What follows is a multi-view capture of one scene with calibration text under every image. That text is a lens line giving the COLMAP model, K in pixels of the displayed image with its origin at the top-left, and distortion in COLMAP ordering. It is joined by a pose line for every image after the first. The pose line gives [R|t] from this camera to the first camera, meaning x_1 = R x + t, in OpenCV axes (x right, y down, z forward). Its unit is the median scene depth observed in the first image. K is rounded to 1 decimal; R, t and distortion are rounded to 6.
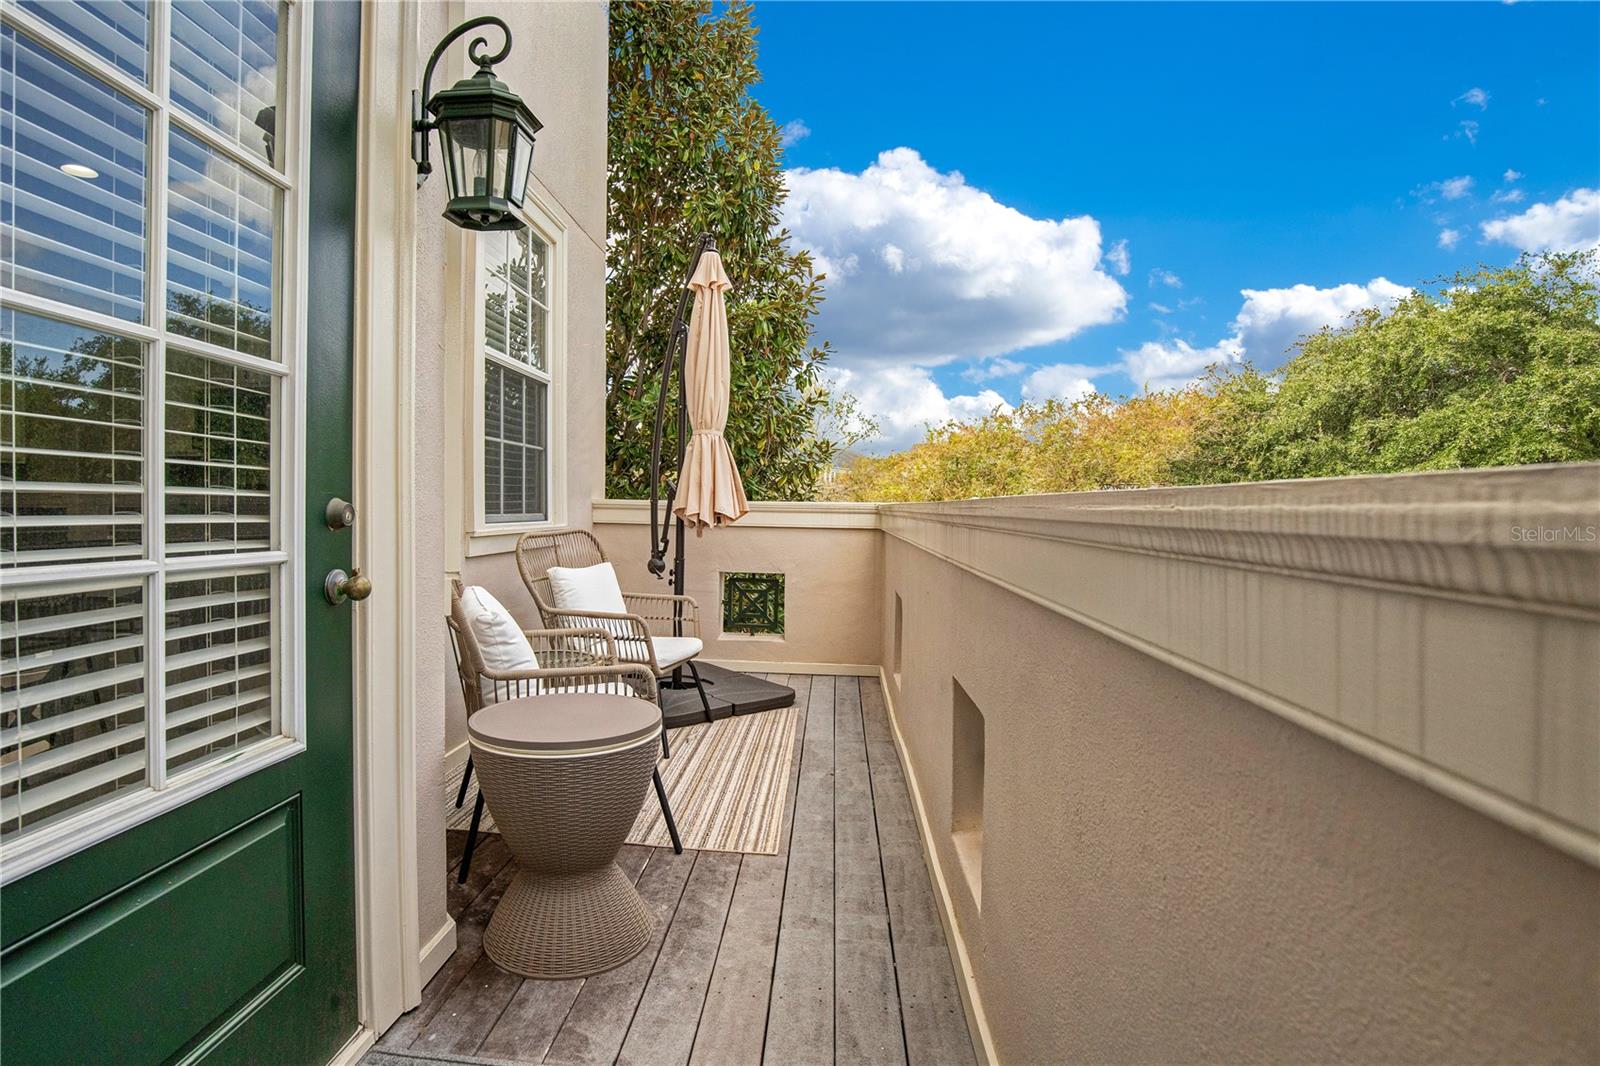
lens RADIAL K [[734.8, 0, 803.2], [0, 734.8, 539.0], [0, 0, 1]] dist [-0.015093, 0.005775]
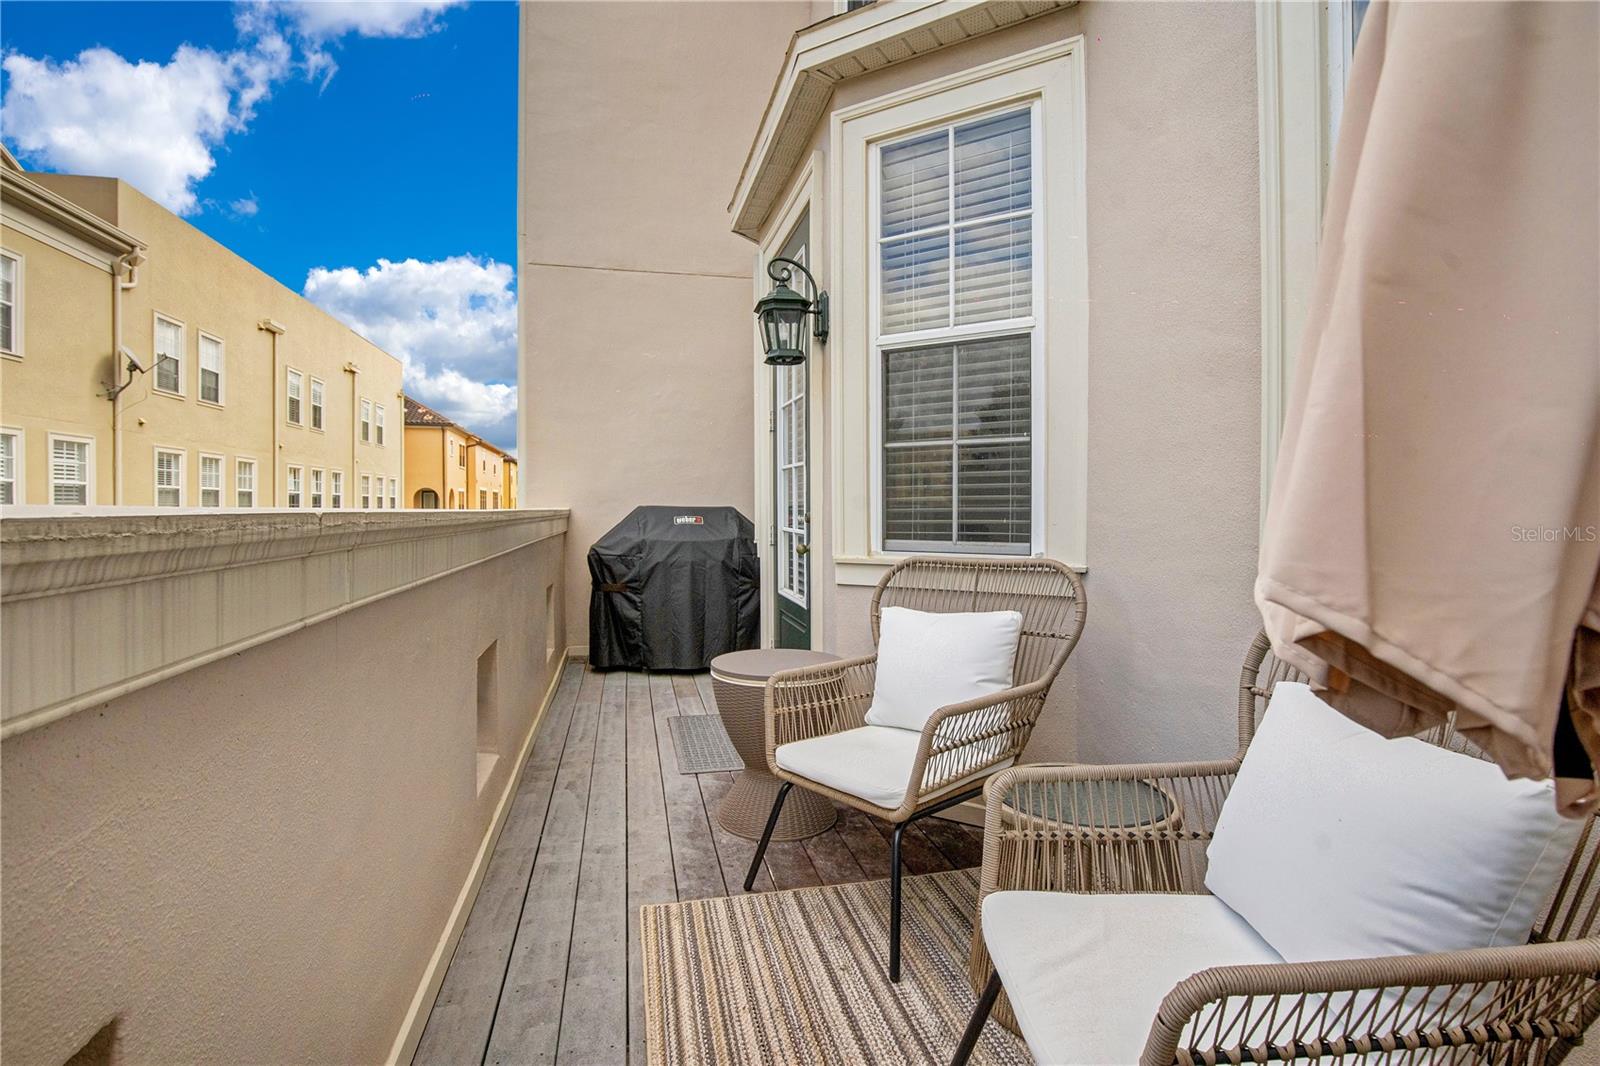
lens RADIAL K [[734.8, 0, 803.2], [0, 734.8, 539.0], [0, 0, 1]] dist [-0.015093, 0.005775]
pose [[-0.963568, 0.008890, -0.267315, 0.006157], [-0.012015, 0.997000, 0.076468, -0.081167], [0.267193, 0.076894, -0.960570, 1.802396]]
